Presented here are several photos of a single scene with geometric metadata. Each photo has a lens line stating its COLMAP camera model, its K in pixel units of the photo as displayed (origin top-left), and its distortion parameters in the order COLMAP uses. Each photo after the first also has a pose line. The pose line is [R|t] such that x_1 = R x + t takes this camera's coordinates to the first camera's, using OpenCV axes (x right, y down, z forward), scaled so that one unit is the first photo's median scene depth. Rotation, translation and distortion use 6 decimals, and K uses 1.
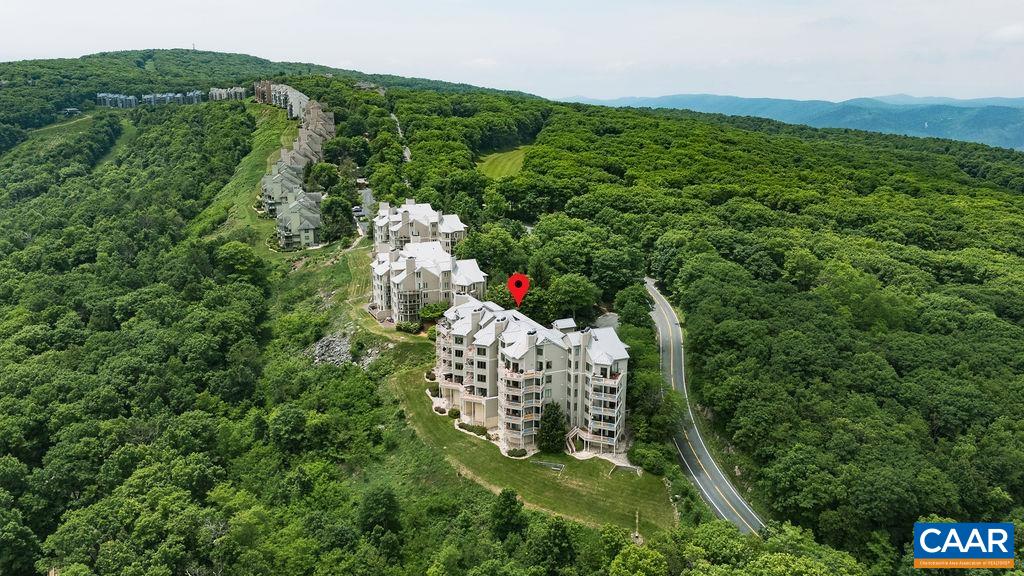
lens RADIAL K [[767.0, 0, 520.0], [0, 767.0, 286.2], [0, 0, 1]] dist [0.106905, -0.106042]
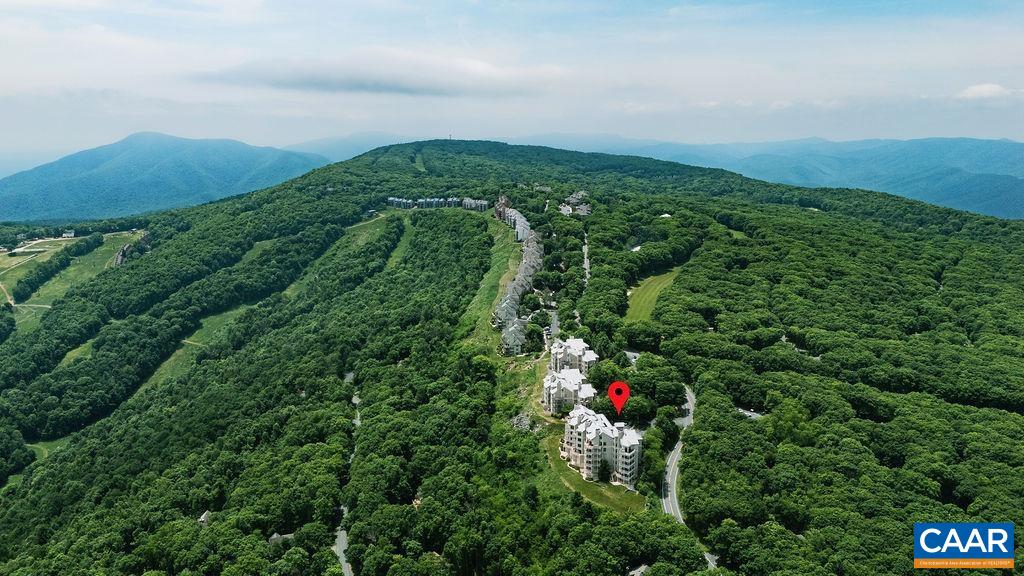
lens RADIAL K [[767.0, 0, 512.8], [0, 767.0, 284.7], [0, 0, 1]] dist [0.106905, -0.106042]
pose [[0.957128, 0.046912, -0.285840, 0.329821], [-0.061905, 0.997128, -0.043640, -0.206947], [0.282972, 0.059464, 0.957283, -1.087104]]
